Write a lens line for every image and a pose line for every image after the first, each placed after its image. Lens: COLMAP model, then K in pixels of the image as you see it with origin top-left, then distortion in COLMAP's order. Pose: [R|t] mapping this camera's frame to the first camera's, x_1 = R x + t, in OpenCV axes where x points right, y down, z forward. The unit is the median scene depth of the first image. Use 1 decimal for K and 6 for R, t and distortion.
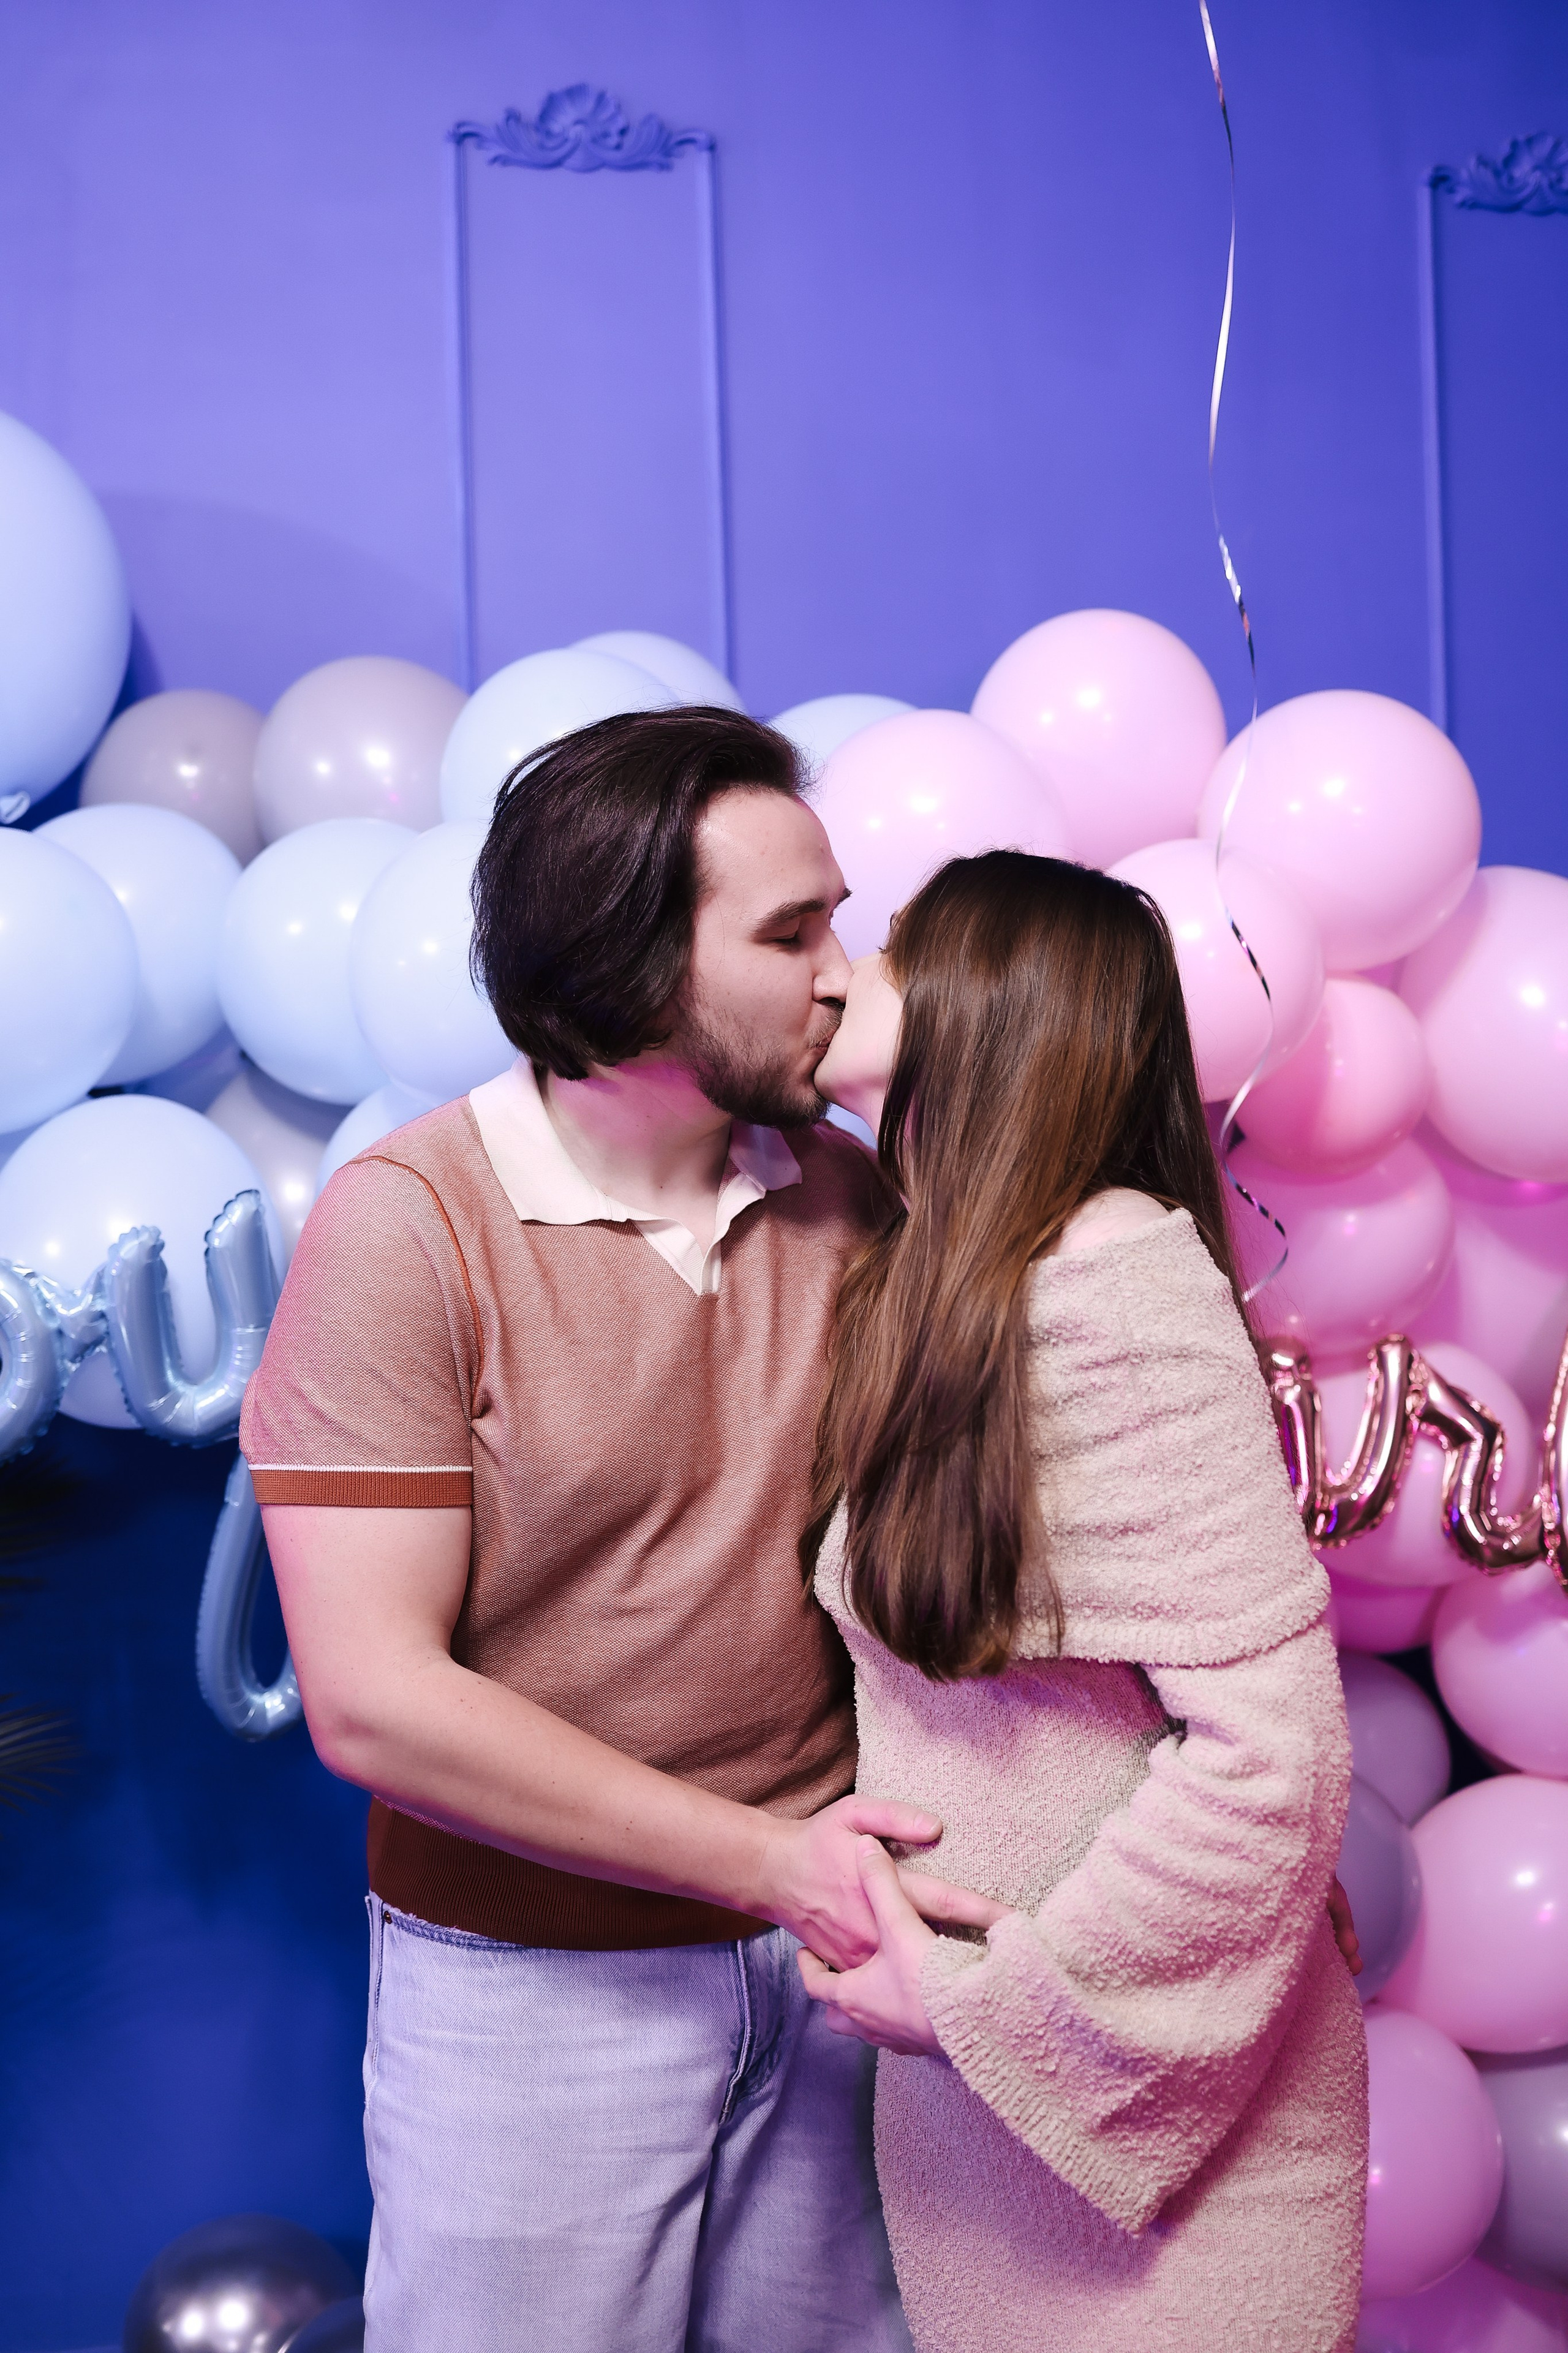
lens RADIAL K [[2420.5, 0, 784.0], [0, 2420.5, 1176.5], [0, 0, 1]] dist [-0.110441, -0.013491]
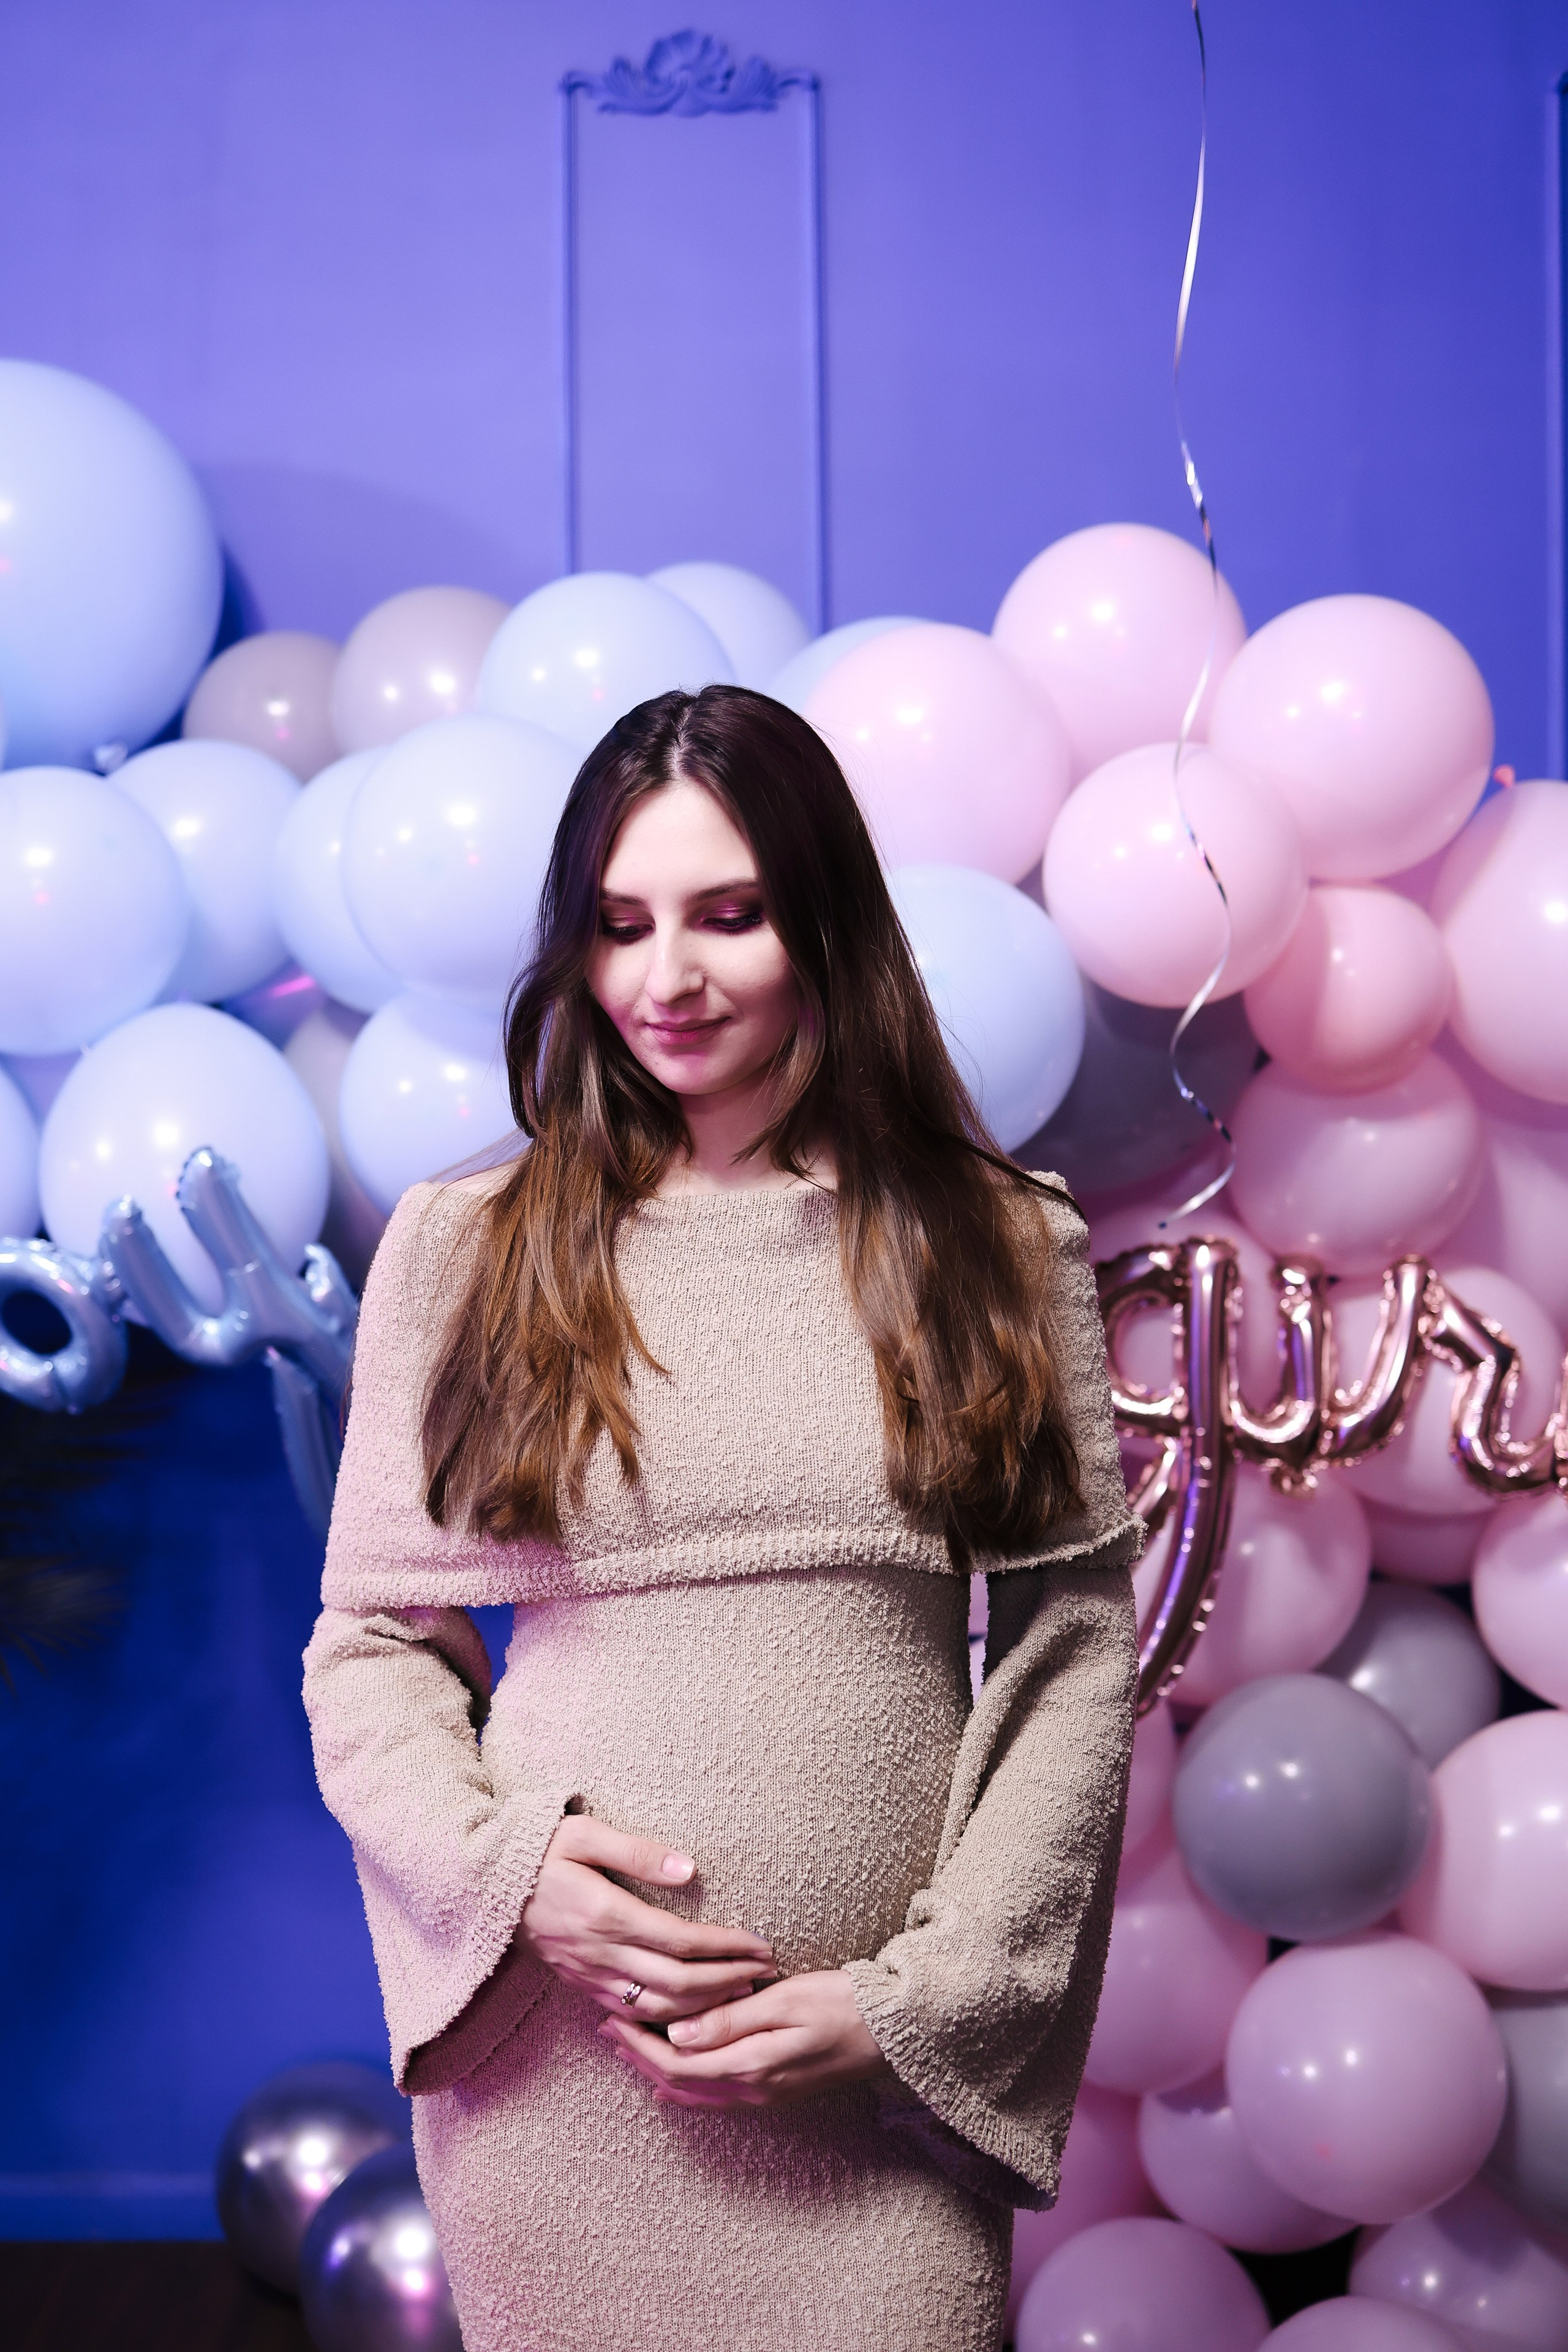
lens RADIAL K [[2419.7, 0, 784.0], [0, 2419.7, 1176.0], [0, 0, 1]] dist [-0.110441, -0.013491]
pose [[0.986908, 0.019073, -0.160152, 0.156920], [-0.016751, 0.999734, 0.015839, 0.022394], [0.160411, -0.012949, 0.986965, -0.012449]]
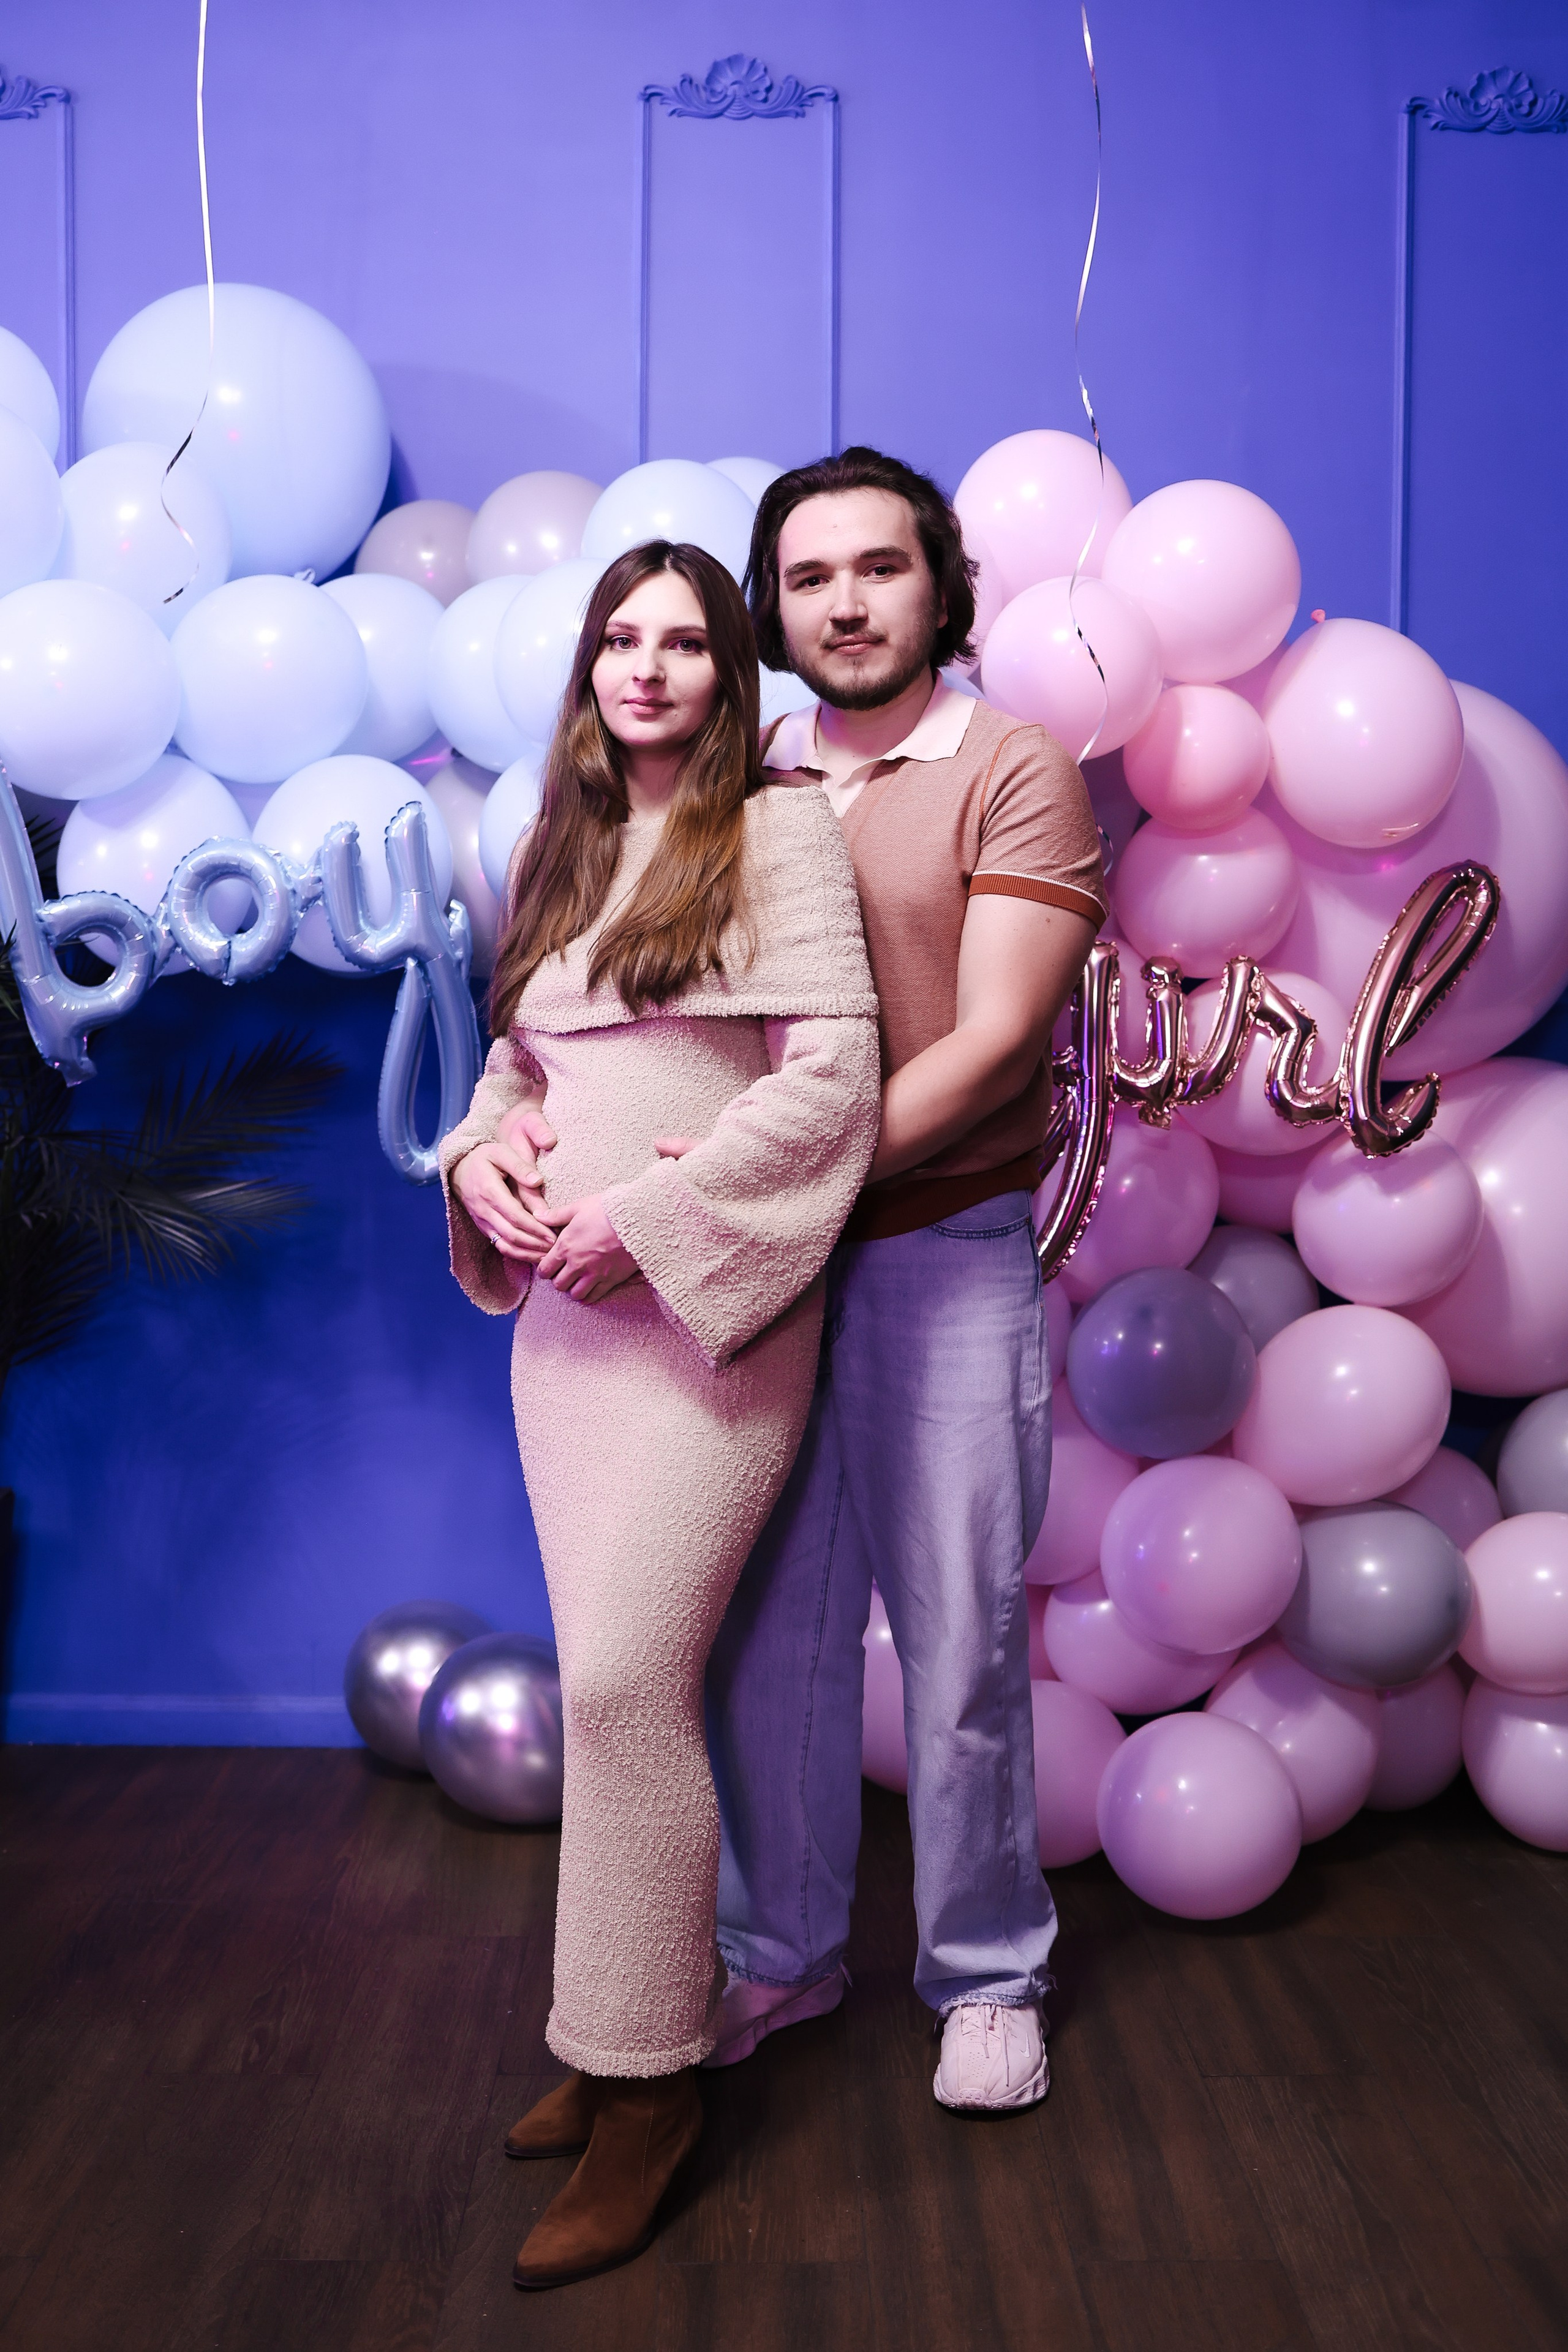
lens RADIAL K [[2435.1, 0, 785.5], [0, 2435.1, 1202.7], [0, 0, 1]] dist [-0.135159, -0.026306]
pose [[0.984691, 0.042838, -0.168962, 0.236202], [-0.035195, 0.998228, 0.047976, 0.149438], [0.170717, -0.041295, 0.984454, -0.410819]]
